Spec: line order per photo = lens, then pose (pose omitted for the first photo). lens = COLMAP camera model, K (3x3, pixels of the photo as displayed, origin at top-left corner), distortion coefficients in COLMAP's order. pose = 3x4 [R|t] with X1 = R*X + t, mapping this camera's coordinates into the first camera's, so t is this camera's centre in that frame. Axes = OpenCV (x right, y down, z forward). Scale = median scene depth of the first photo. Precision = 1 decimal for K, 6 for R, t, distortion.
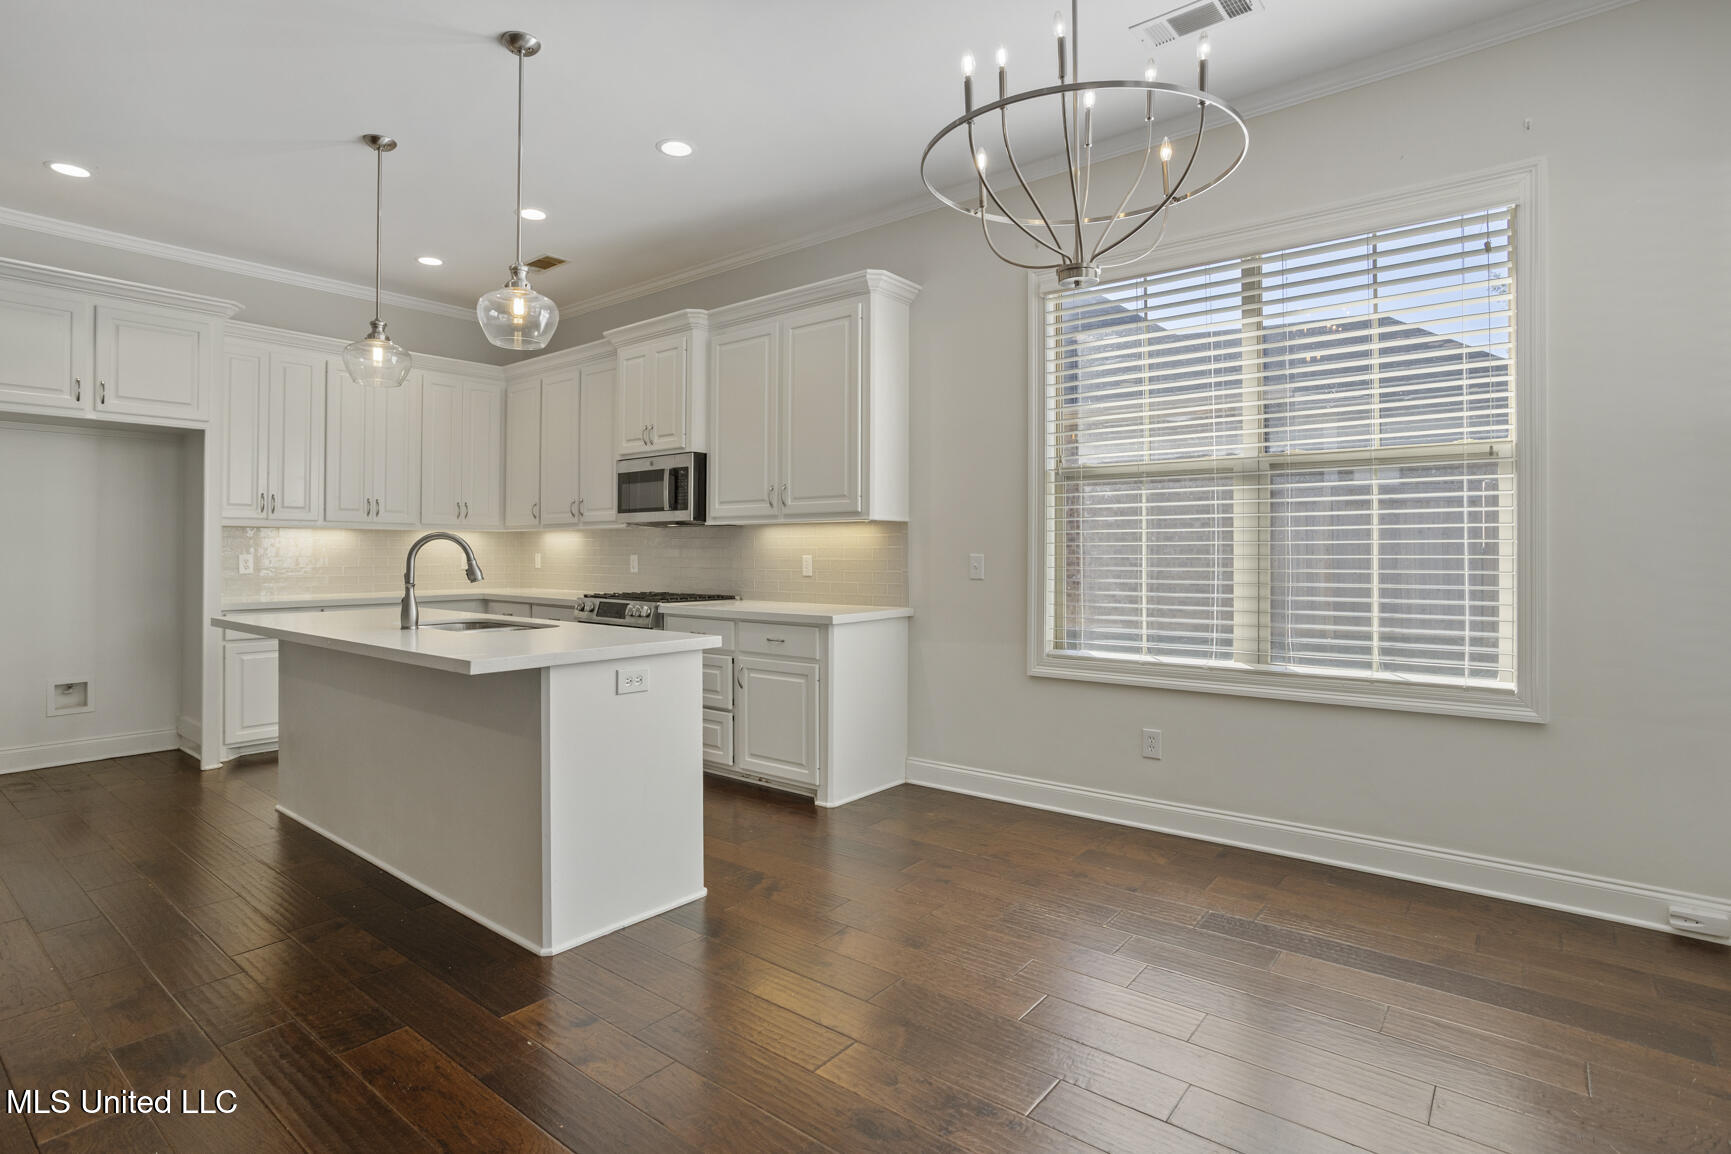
lens RADIAL K [[877.7, 0, 846.4], [0, 877.7, 579.3], [0, 0, 1]] dist [-0.069106, 0.030209]
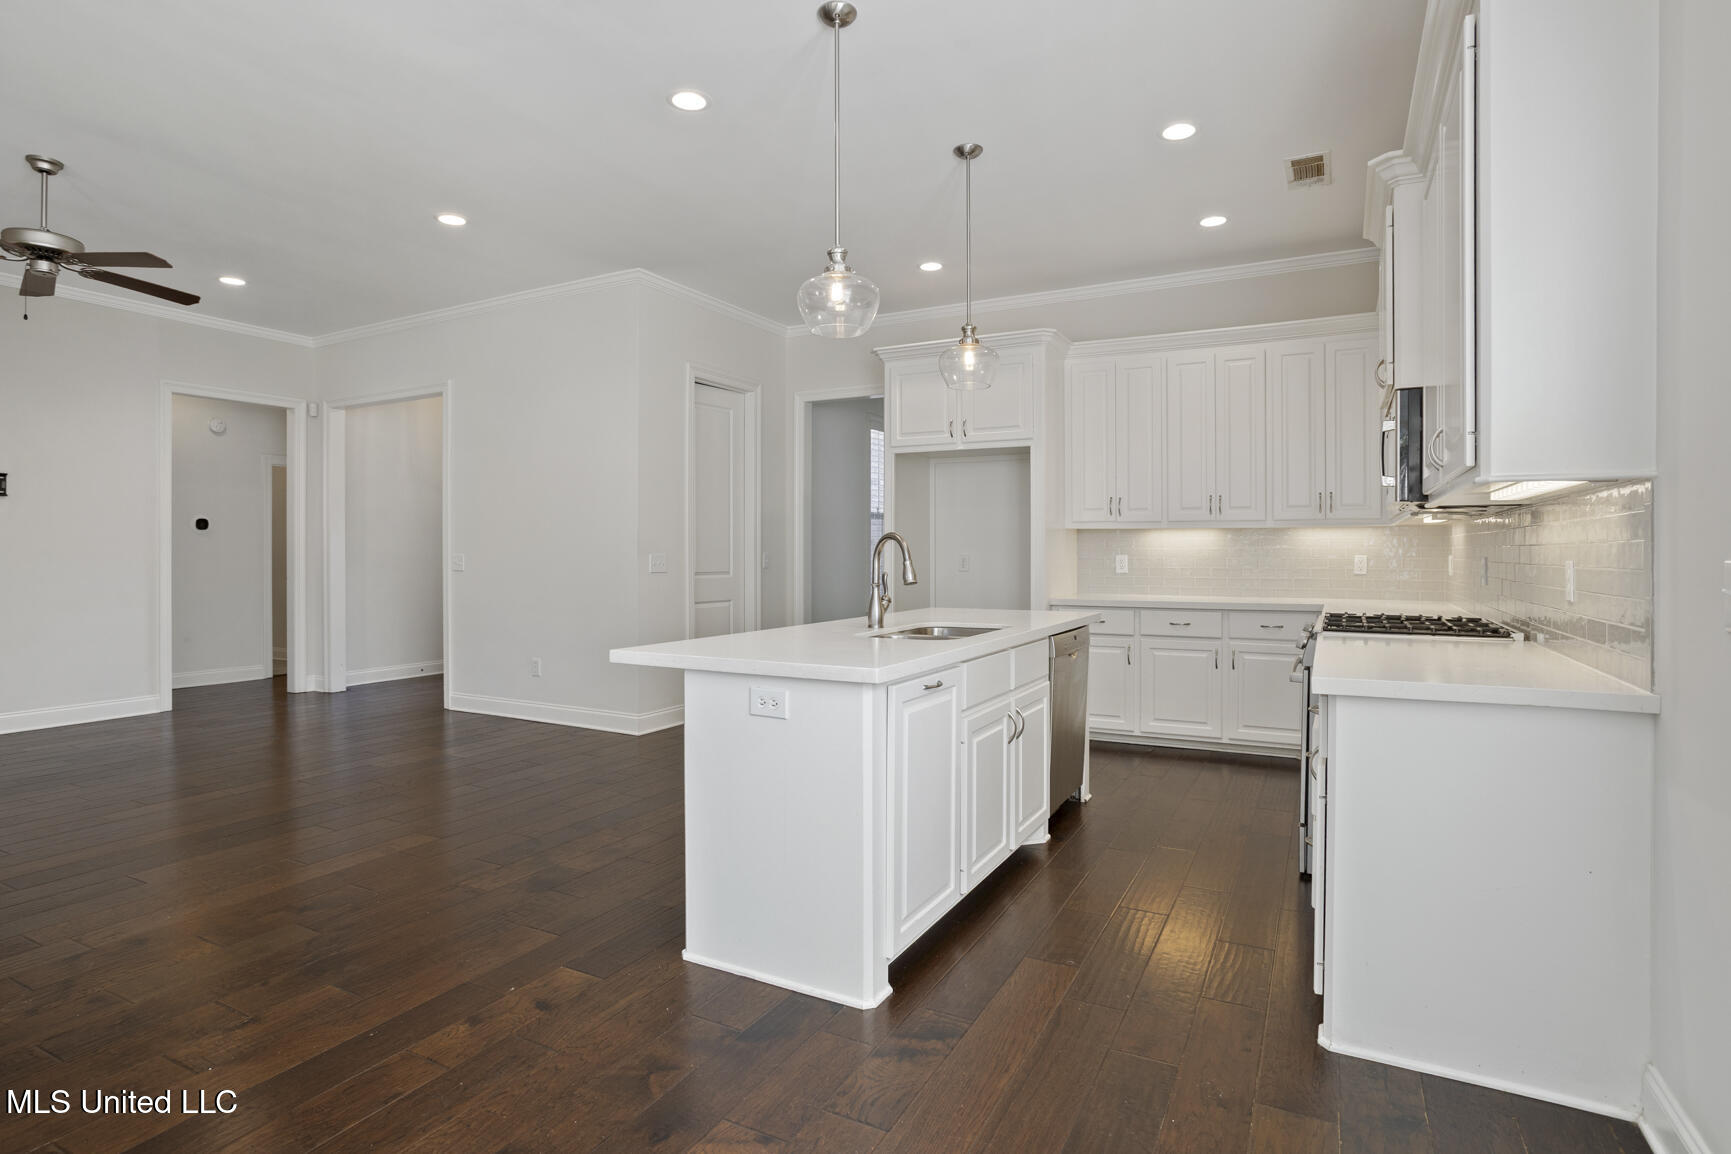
lens RADIAL K [[877.7, 0, 846.4], [0, 877.7, 579.3], [0, 0, 1]] dist [-0.069106, 0.030209]
pose [[0.188215, 0.026274, -0.981776, 0.388781], [-0.028031, 0.999379, 0.021372, -0.016068], [0.981728, 0.023498, 0.188834, 0.582915]]
